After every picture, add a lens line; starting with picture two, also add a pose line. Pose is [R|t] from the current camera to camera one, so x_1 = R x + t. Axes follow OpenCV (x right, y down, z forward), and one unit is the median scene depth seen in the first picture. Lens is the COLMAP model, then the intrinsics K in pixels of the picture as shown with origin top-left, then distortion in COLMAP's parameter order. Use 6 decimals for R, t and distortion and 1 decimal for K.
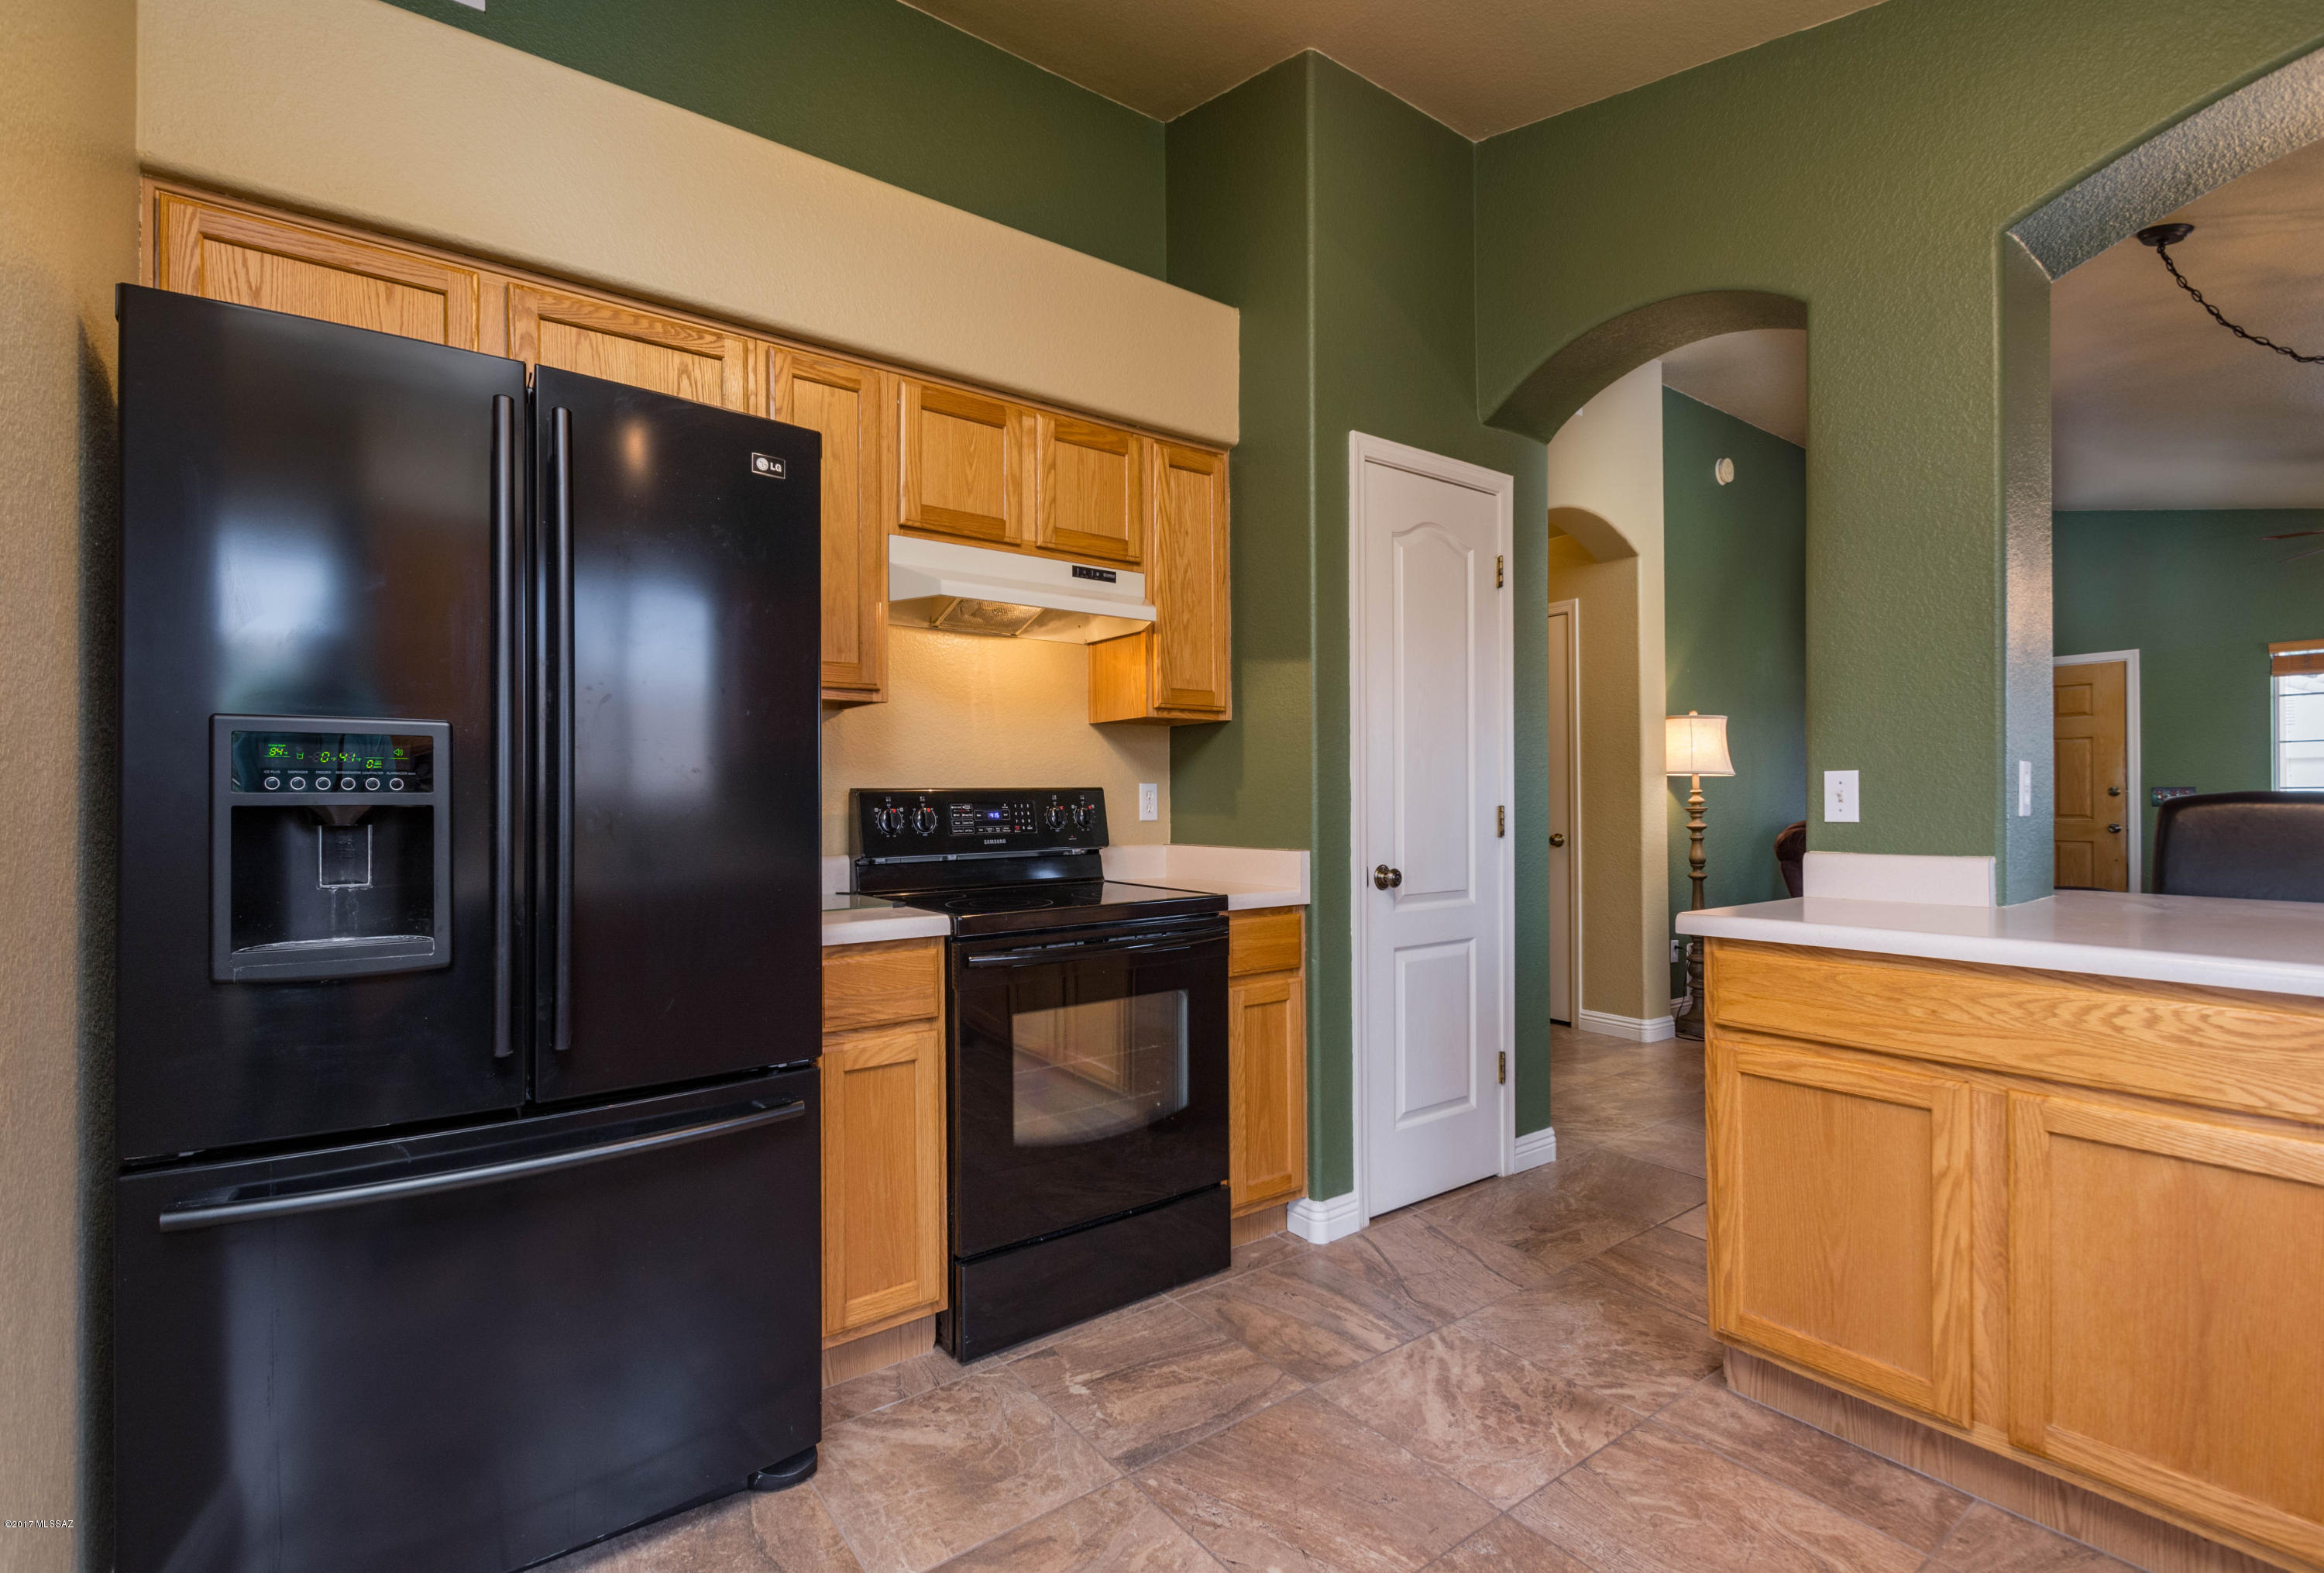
lens RADIAL K [[1043.5, 0, 1151.6], [0, 1043.5, 797.5], [0, 0, 1]] dist [0.001928, -0.000345]
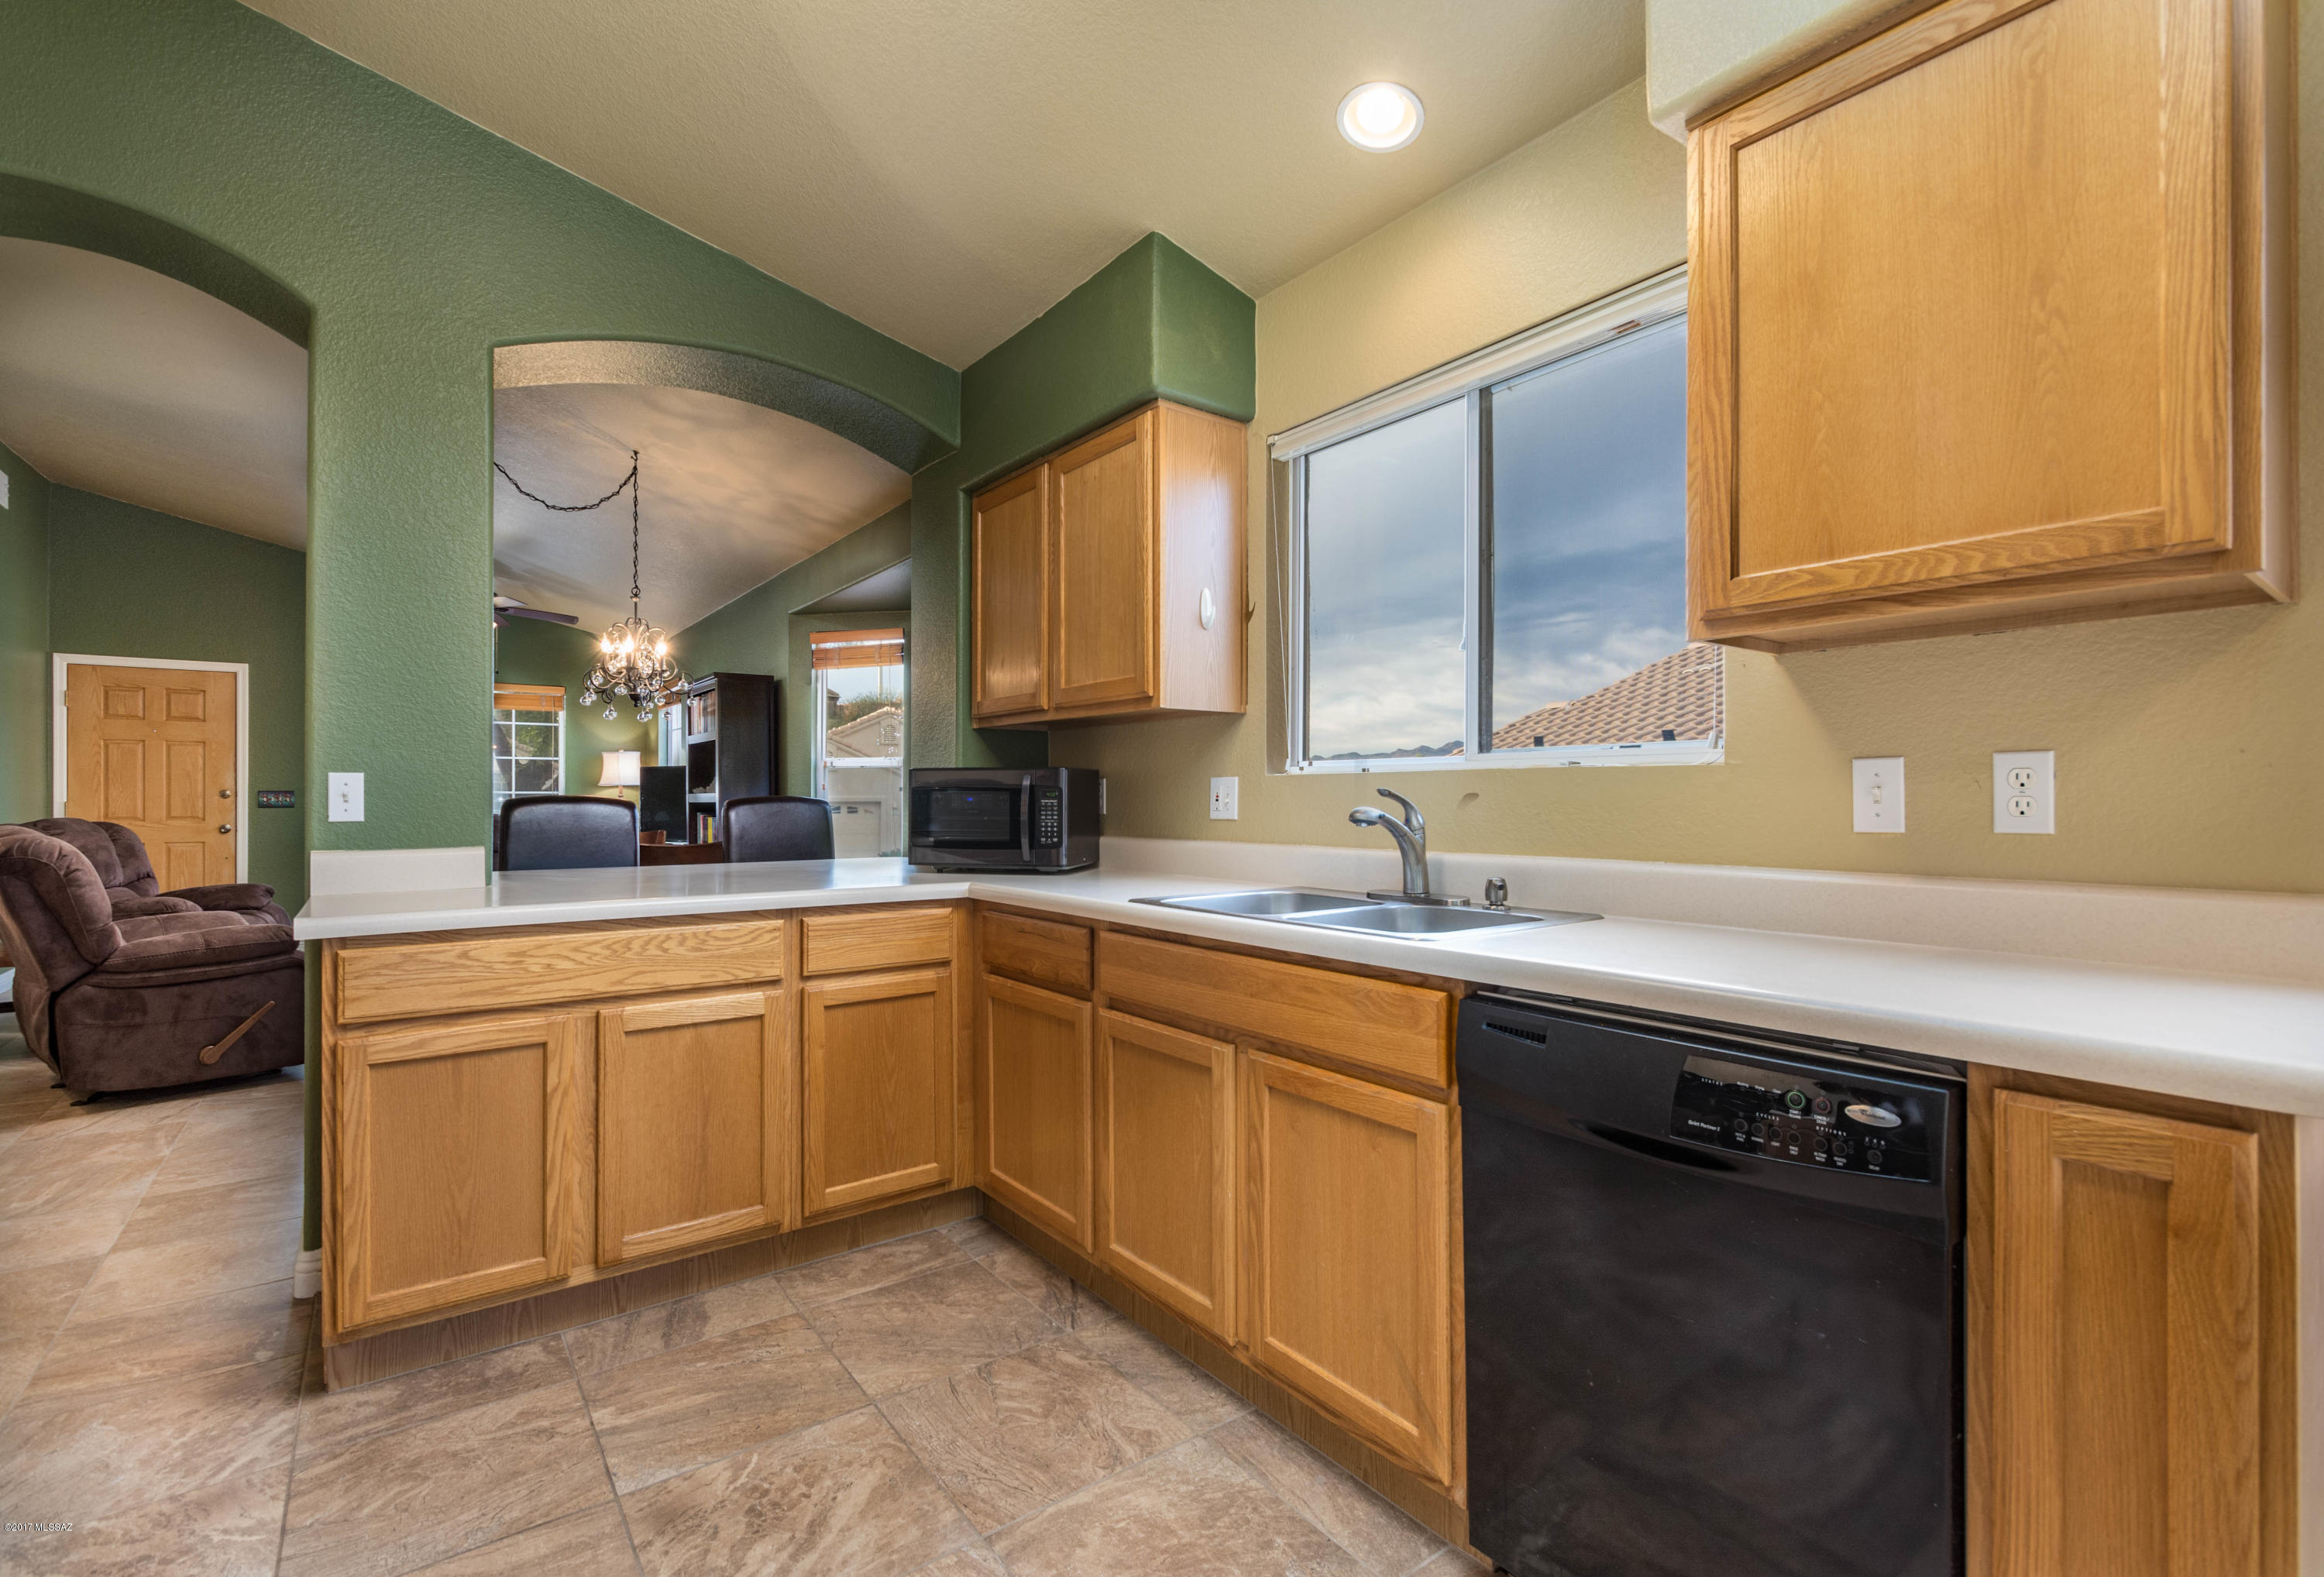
lens RADIAL K [[1020.0, 0, 1150.8], [0, 1020.0, 792.1], [0, 0, 1]] dist [-0.004814, 0.000574]
pose [[-0.005832, 0.009342, 0.999939, -0.471091], [-0.001426, 0.999955, -0.009350, 0.003206], [-0.999982, -0.001480, -0.005819, 0.252724]]
